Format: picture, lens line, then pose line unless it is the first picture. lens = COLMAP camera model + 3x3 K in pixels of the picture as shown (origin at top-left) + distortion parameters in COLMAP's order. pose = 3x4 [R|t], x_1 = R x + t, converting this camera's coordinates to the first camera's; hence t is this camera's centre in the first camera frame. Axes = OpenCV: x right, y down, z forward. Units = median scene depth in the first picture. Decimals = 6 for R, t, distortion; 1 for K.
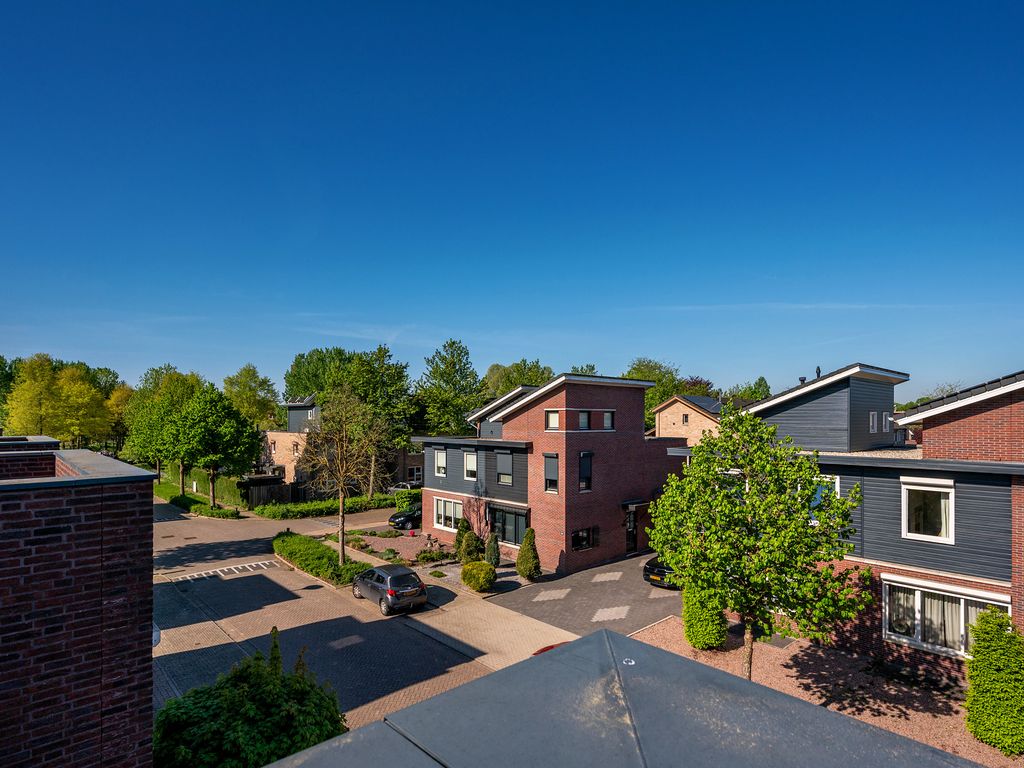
lens RADIAL K [[570.9, 0, 511.7], [0, 570.9, 399.2], [0, 0, 1]] dist [-0.002943, -0.000856]
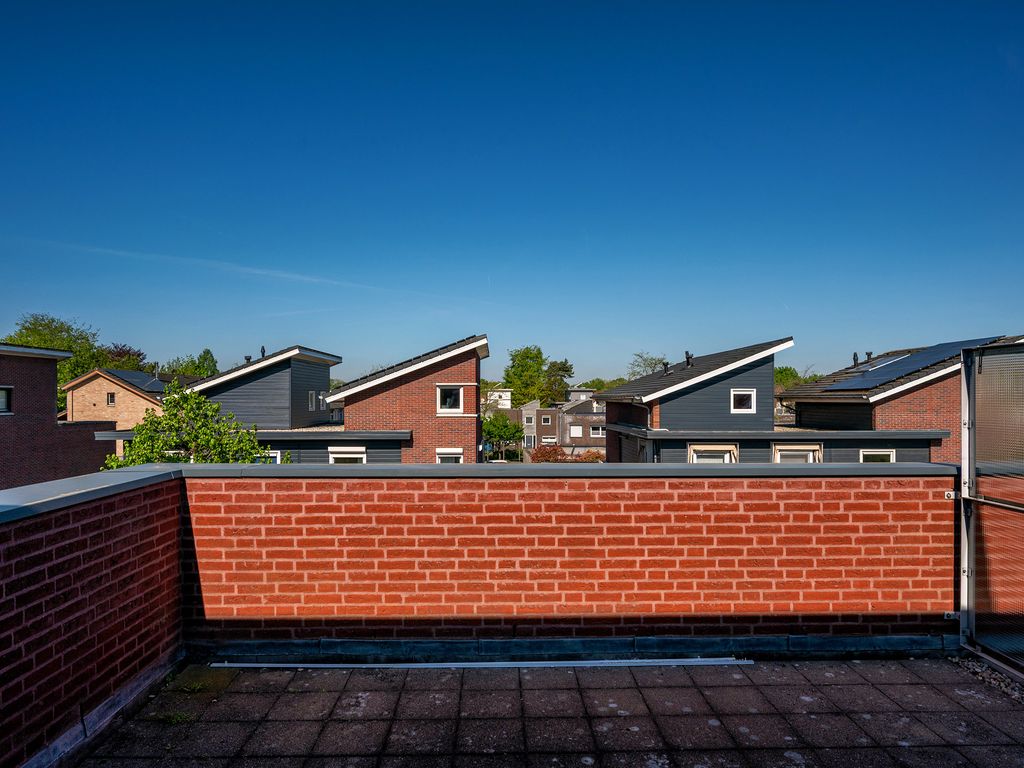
lens RADIAL K [[656.4, 0, 514.8], [0, 656.4, 417.6], [0, 0, 1]] dist [0.002804, 0.000732]
pose [[0.659744, -0.024704, 0.751084, -0.050825], [-0.023056, 0.998324, 0.053088, -0.002757], [-0.751137, -0.052342, 0.658068, -0.118453]]
